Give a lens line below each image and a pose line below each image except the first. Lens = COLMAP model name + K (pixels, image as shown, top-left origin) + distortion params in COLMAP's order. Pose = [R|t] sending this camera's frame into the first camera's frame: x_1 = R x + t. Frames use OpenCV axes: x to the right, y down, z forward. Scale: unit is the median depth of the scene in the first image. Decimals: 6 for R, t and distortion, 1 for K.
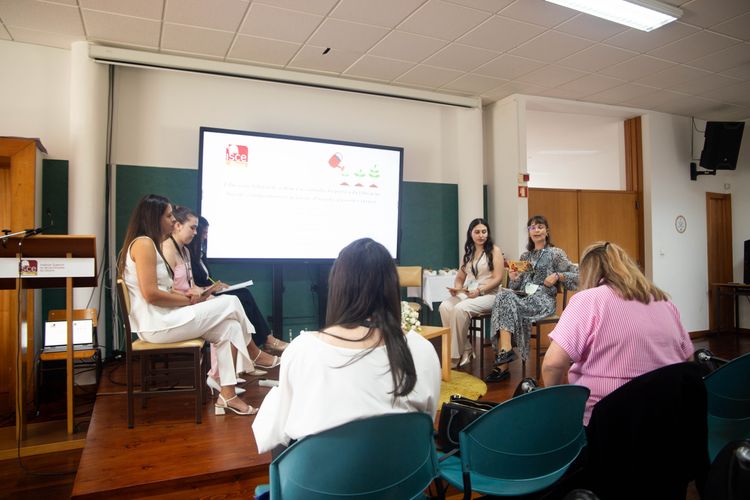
lens RADIAL K [[518.6, 0, 376.7], [0, 518.6, 248.9], [0, 0, 1]] dist [-0.122429, 0.077404]
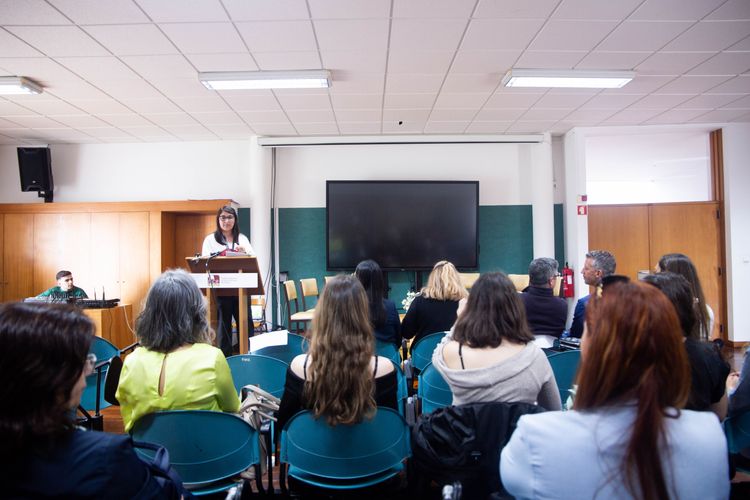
lens RADIAL K [[518.6, 0, 372.2], [0, 518.6, 246.0], [0, 0, 1]] dist [-0.122429, 0.077404]
pose [[0.902627, -0.014733, -0.430171, 0.360339], [0.012307, 0.999889, -0.008423, -0.025088], [0.430248, 0.002309, 0.902708, -0.274296]]
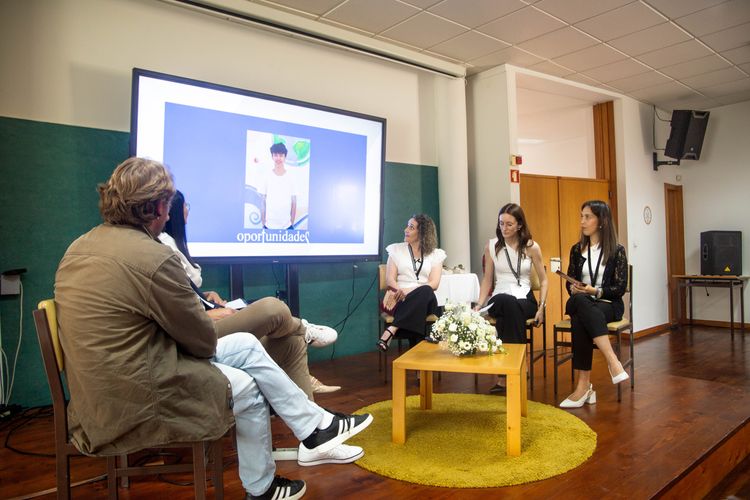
lens RADIAL K [[518.6, 0, 376.8], [0, 518.6, 246.8], [0, 0, 1]] dist [-0.122429, 0.077404]
pose [[0.970185, -0.011945, 0.242070, -0.160204], [0.011981, 0.999927, 0.001324, 0.004952], [-0.242068, 0.001616, 0.970258, 0.214488]]
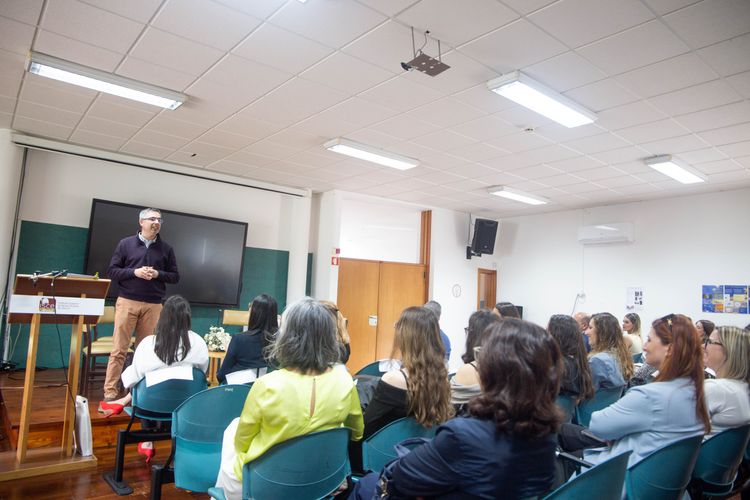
lens RADIAL K [[518.6, 0, 376.8], [0, 518.6, 251.1], [0, 0, 1]] dist [-0.122429, 0.077404]
pose [[0.970500, 0.076105, 0.228774, 0.075580], [-0.055874, 0.994036, -0.093651, -0.014527], [-0.234537, 0.078105, 0.968964, -0.382297]]
